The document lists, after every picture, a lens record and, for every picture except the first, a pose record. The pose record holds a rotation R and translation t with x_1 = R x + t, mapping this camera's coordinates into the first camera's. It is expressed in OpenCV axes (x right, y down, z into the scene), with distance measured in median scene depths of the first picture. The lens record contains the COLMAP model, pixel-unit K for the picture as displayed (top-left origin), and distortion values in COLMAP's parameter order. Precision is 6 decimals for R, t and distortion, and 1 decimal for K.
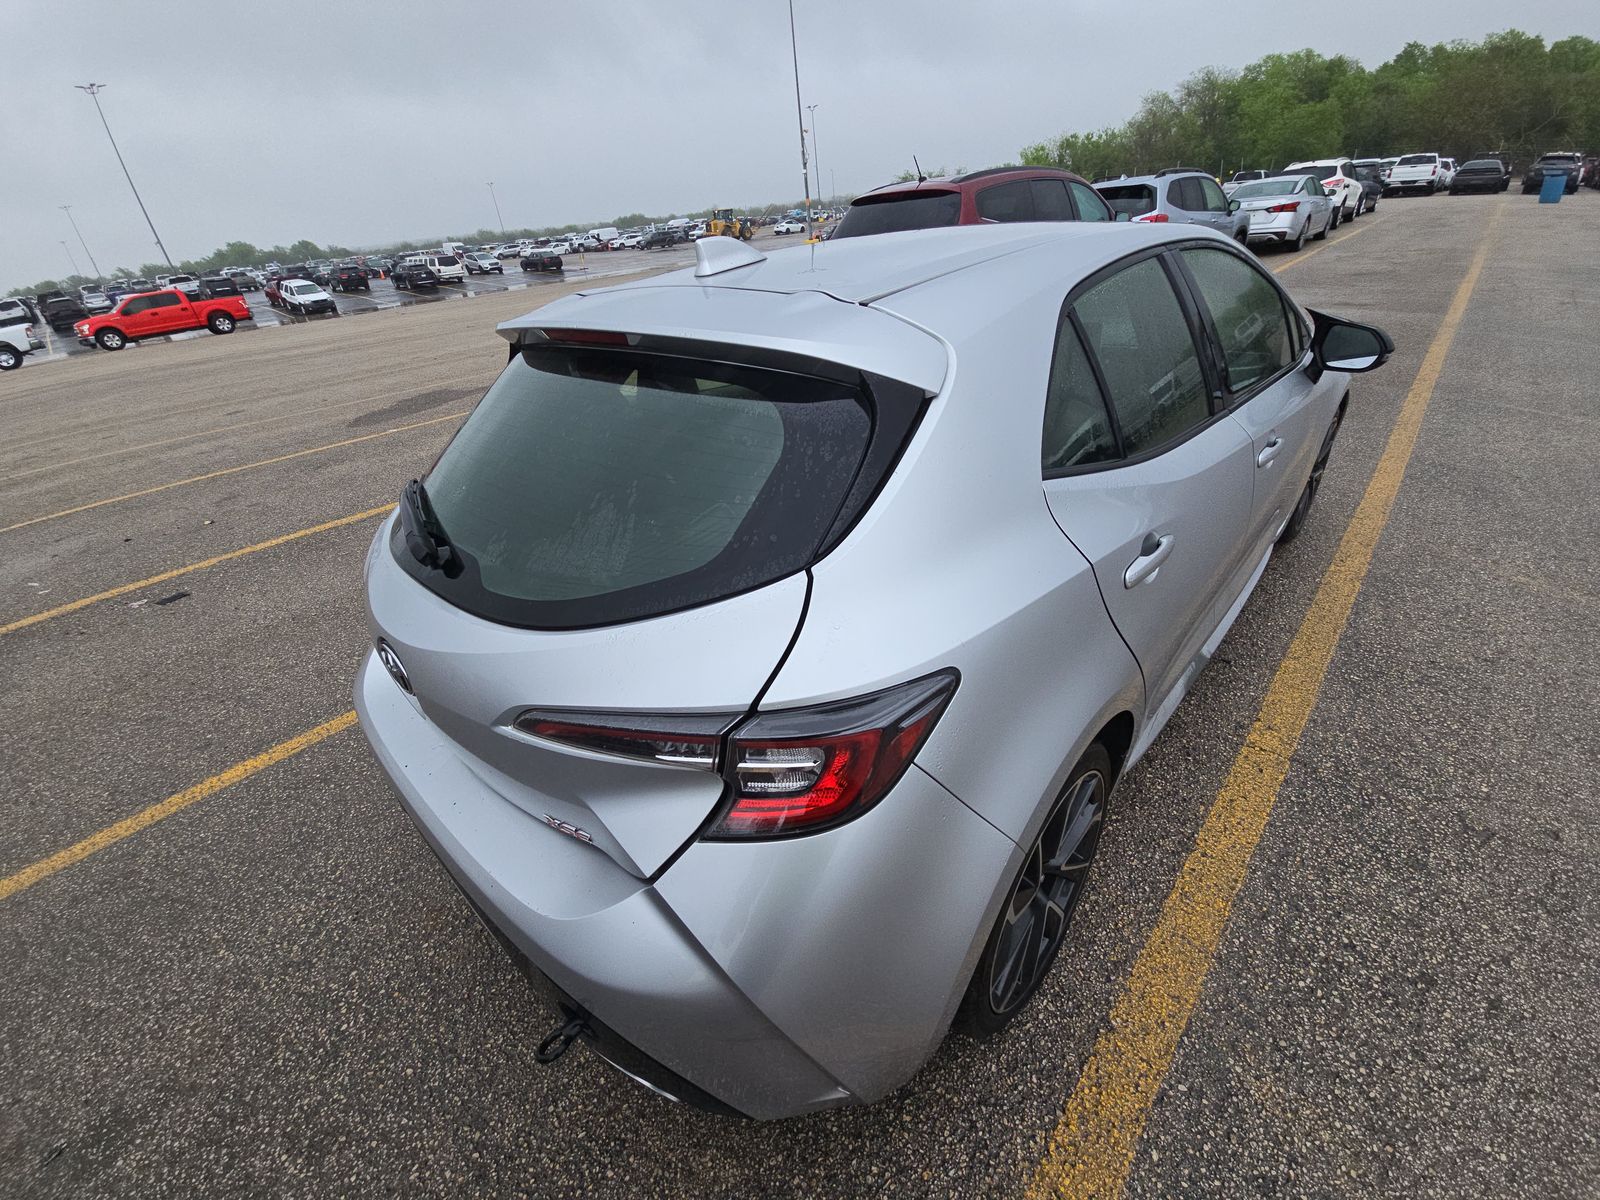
lens RADIAL K [[652.6, 0, 808.7], [0, 652.6, 574.0], [0, 0, 1]] dist [0.011816, -0.013985]
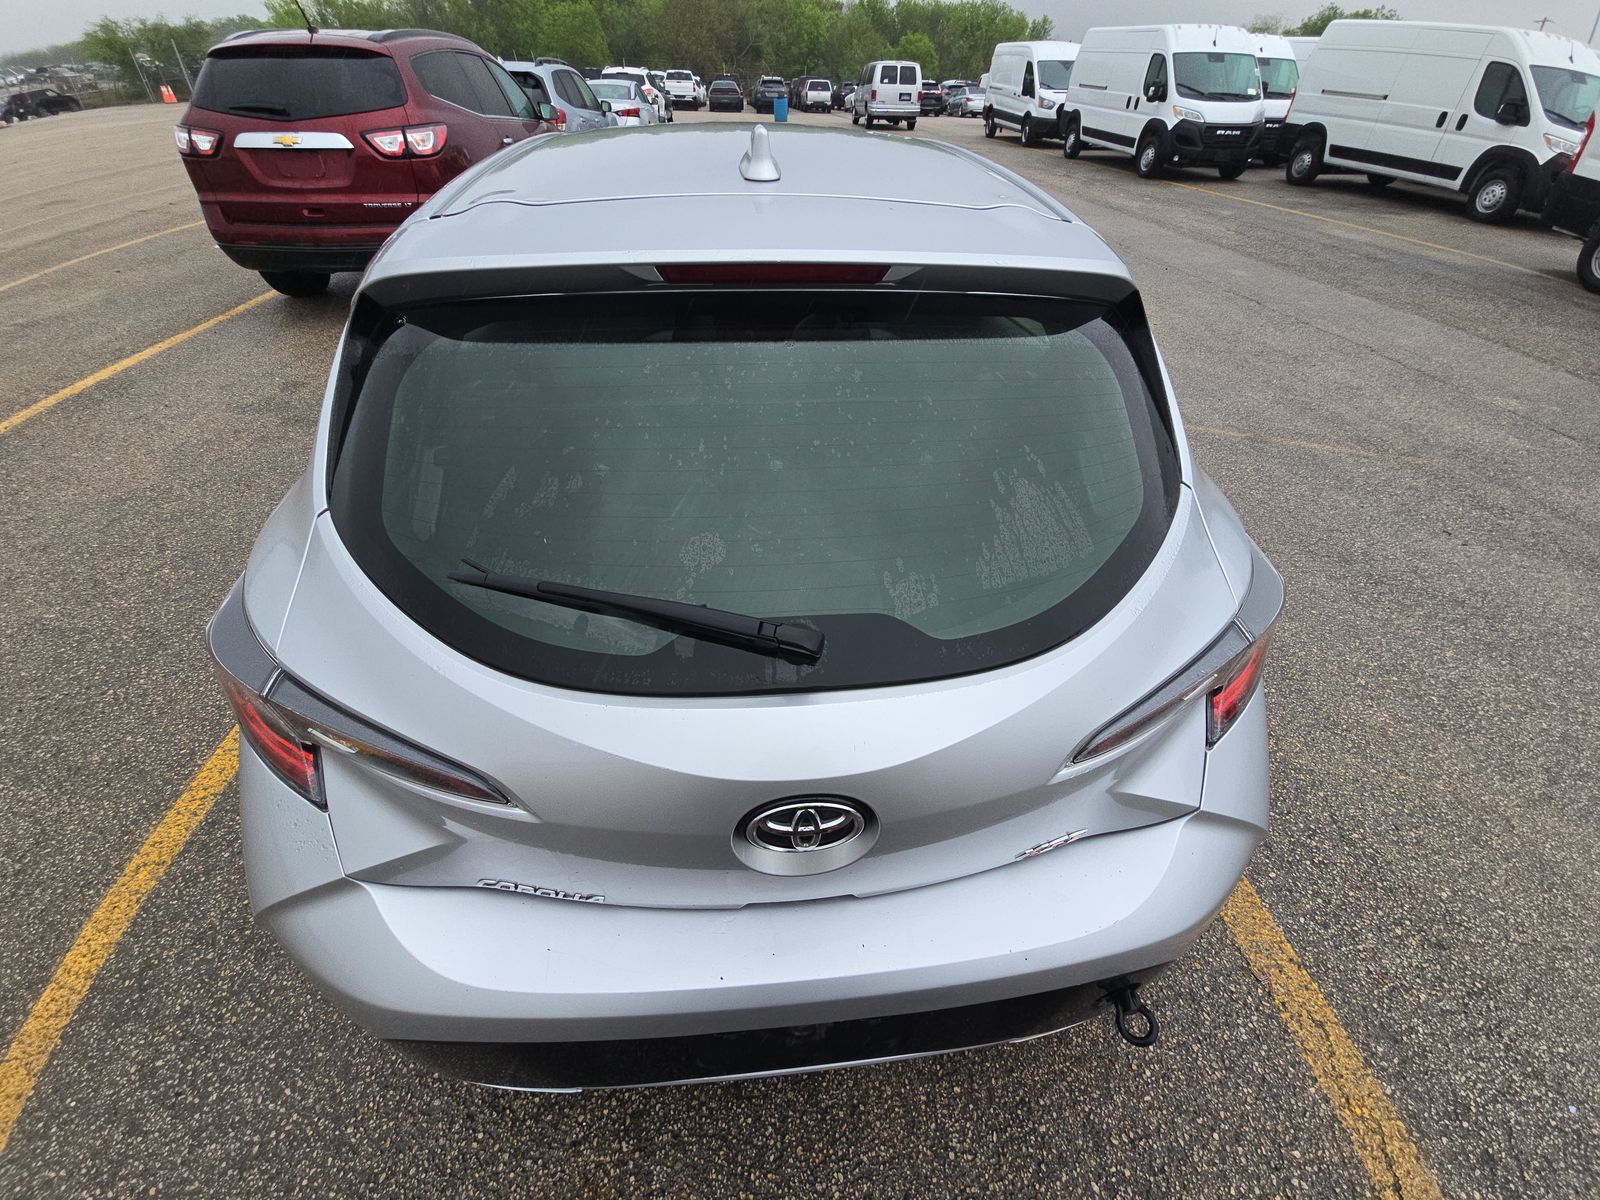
lens RADIAL K [[652.6, 0, 805.9], [0, 652.6, 571.1], [0, 0, 1]] dist [0.011816, -0.013985]
pose [[0.660117, -0.357236, 0.660778, -0.705815], [0.275276, 0.933524, 0.229689, -0.174122], [-0.698905, 0.030274, 0.714573, 0.392889]]
